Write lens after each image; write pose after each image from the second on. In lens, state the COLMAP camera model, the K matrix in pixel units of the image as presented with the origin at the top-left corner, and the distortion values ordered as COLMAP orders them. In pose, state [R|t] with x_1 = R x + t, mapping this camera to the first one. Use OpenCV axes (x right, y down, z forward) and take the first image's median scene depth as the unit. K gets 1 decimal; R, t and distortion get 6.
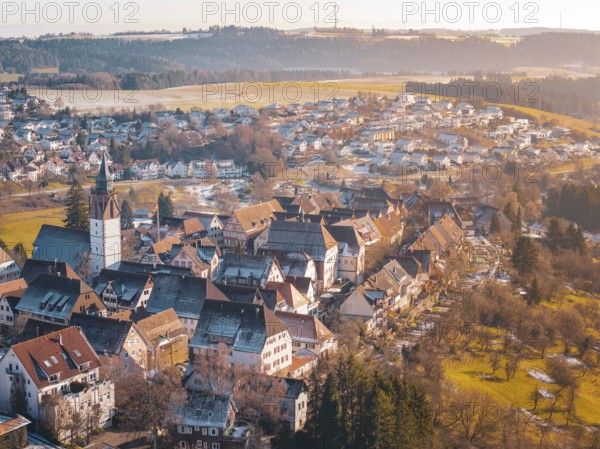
lens RADIAL K [[1119.3, 0, 300.0], [0, 1119.3, 224.5], [0, 0, 1]] dist [-0.103729, -0.000740]
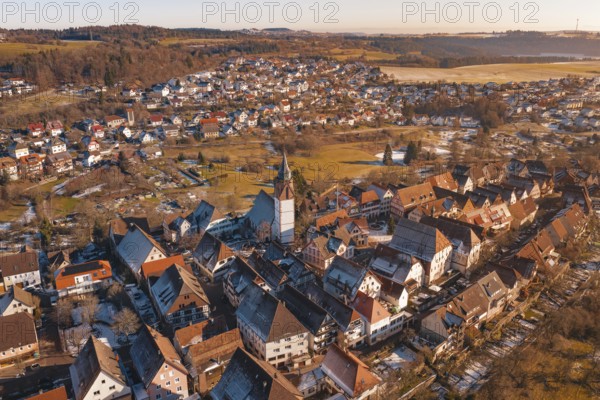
lens RADIAL K [[495.5, 0, 300.0], [0, 495.5, 200.0], [0, 0, 1]] dist [0.012838, -0.006649]
pose [[0.900814, 0.143396, -0.409844, 0.038204], [-0.079745, 0.982475, 0.168473, -0.041613], [0.426820, -0.119080, 0.896462, 0.167255]]
